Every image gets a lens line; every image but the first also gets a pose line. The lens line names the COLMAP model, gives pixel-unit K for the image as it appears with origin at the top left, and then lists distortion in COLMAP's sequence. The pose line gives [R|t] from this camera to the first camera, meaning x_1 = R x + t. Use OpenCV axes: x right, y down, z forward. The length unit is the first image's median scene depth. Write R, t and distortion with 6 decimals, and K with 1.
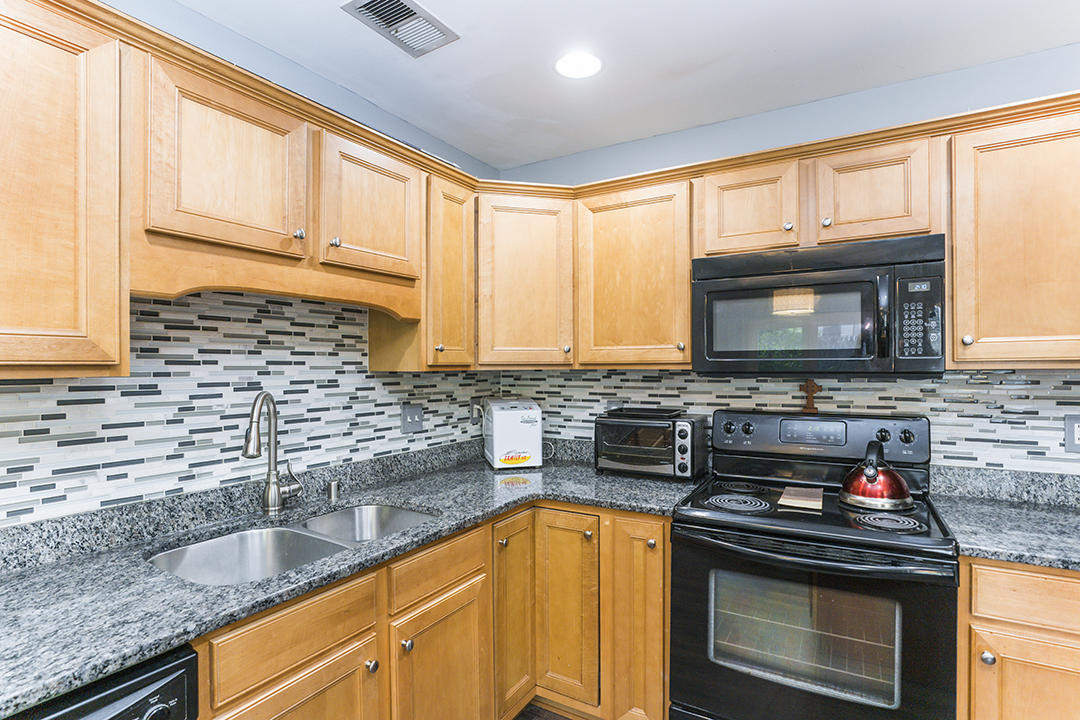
lens RADIAL K [[538.8, 0, 549.4], [0, 538.8, 365.9], [0, 0, 1]] dist [-0.033208, 0.003550]
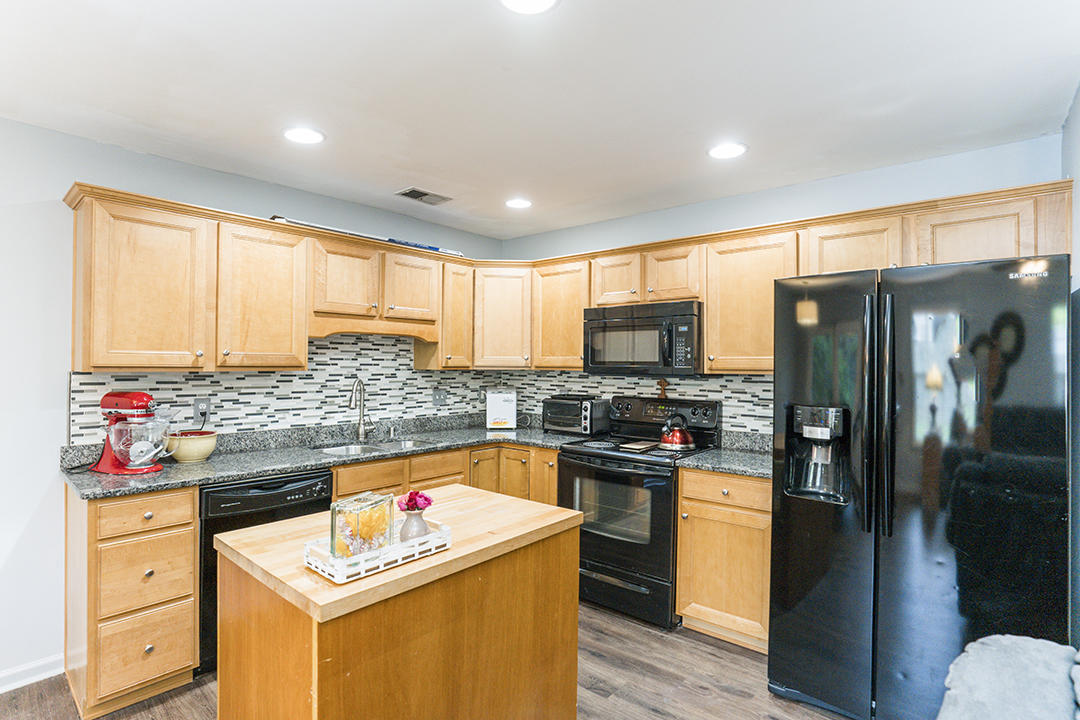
lens RADIAL K [[538.8, 0, 534.6], [0, 538.8, 359.2], [0, 0, 1]] dist [-0.033208, 0.003550]
pose [[0.983579, 0.011542, -0.180110, 0.431053], [-0.012919, 0.999896, -0.006474, -0.019240], [0.180017, 0.008695, 0.983625, -0.780222]]
